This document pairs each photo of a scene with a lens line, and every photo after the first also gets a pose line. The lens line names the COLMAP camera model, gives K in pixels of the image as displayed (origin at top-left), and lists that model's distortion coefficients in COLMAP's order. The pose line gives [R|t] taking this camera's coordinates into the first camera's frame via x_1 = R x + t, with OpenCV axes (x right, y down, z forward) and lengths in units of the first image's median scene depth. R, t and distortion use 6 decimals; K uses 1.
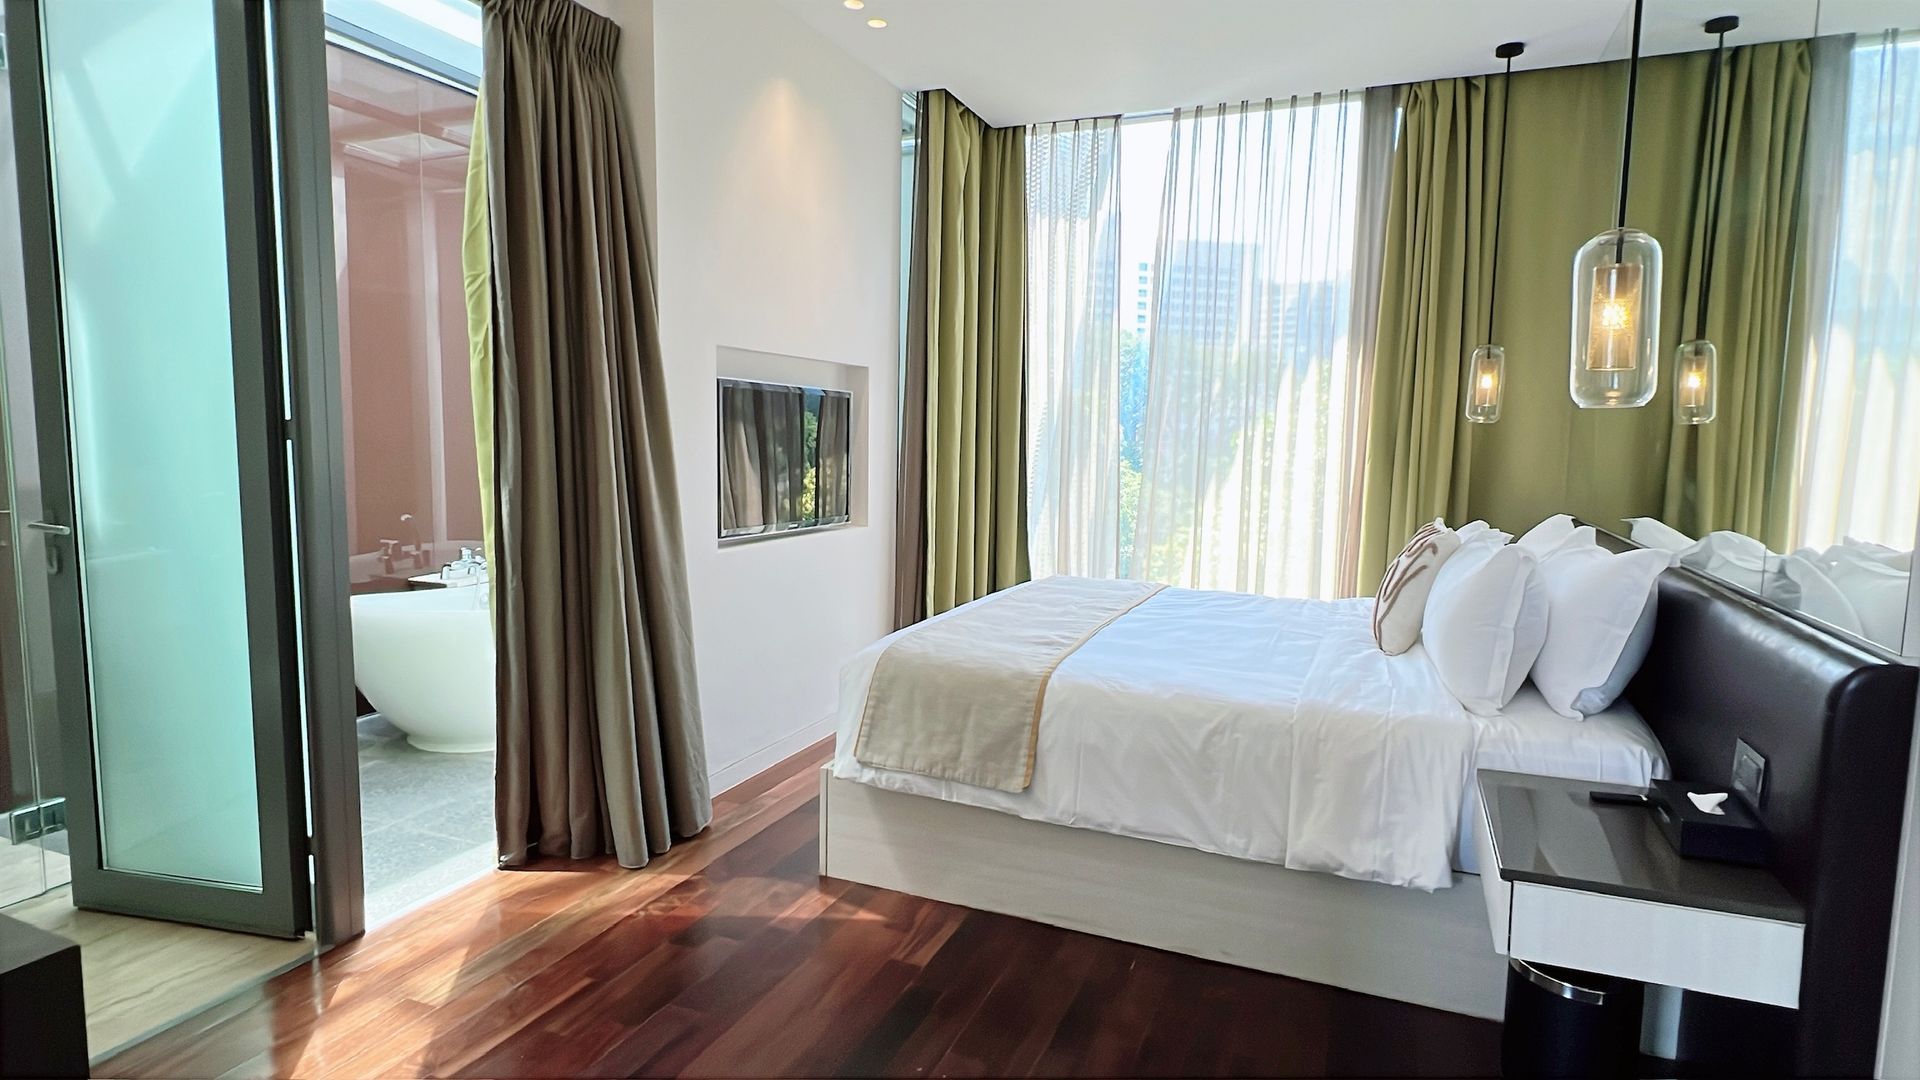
lens RADIAL K [[1029.5, 0, 957.3], [0, 1029.5, 541.1], [0, 0, 1]] dist [-0.011400, 0.000041]
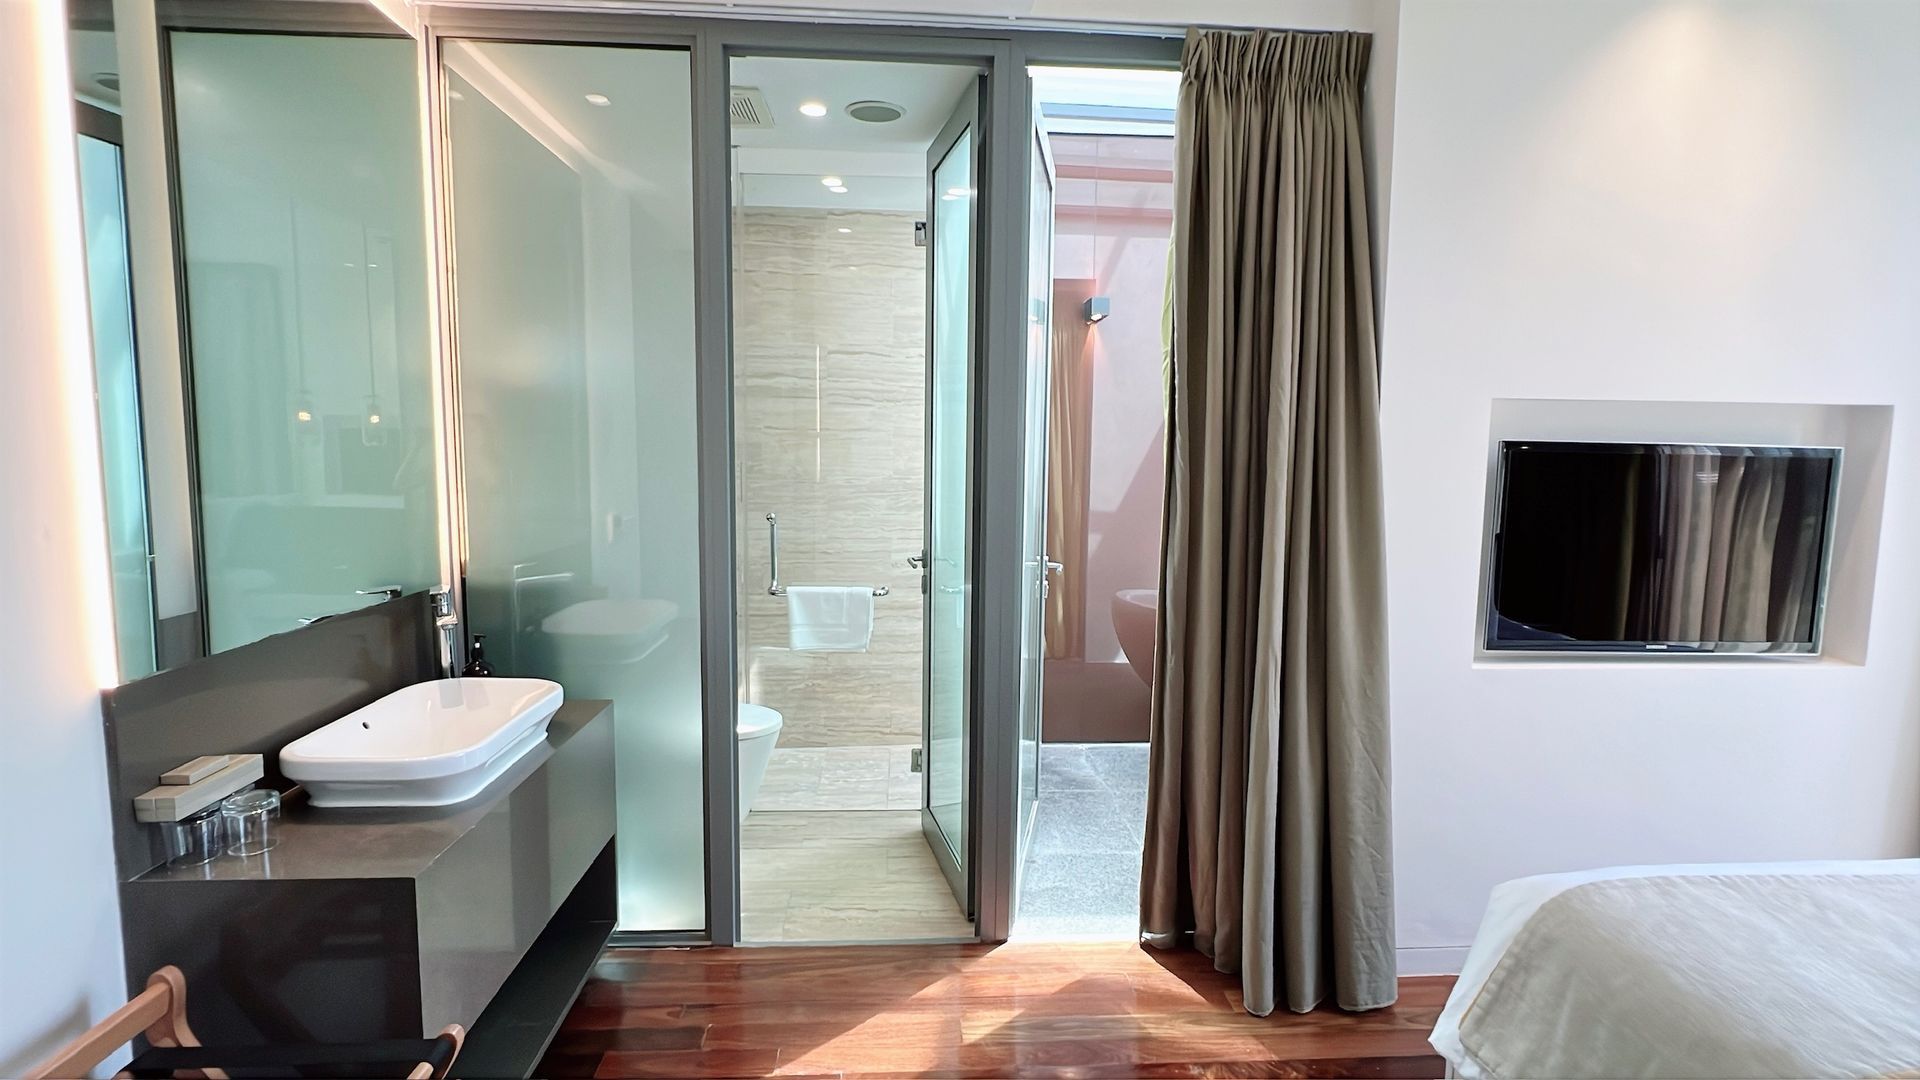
lens RADIAL K [[918.2, 0, 957.9], [0, 918.2, 541.8], [0, 0, 1]] dist [-0.009722, -0.000236]
pose [[0.429422, 0.081013, -0.899463, 0.255744], [-0.097850, 0.994279, 0.042837, -0.091398], [0.897787, 0.069617, 0.434893, 0.430418]]
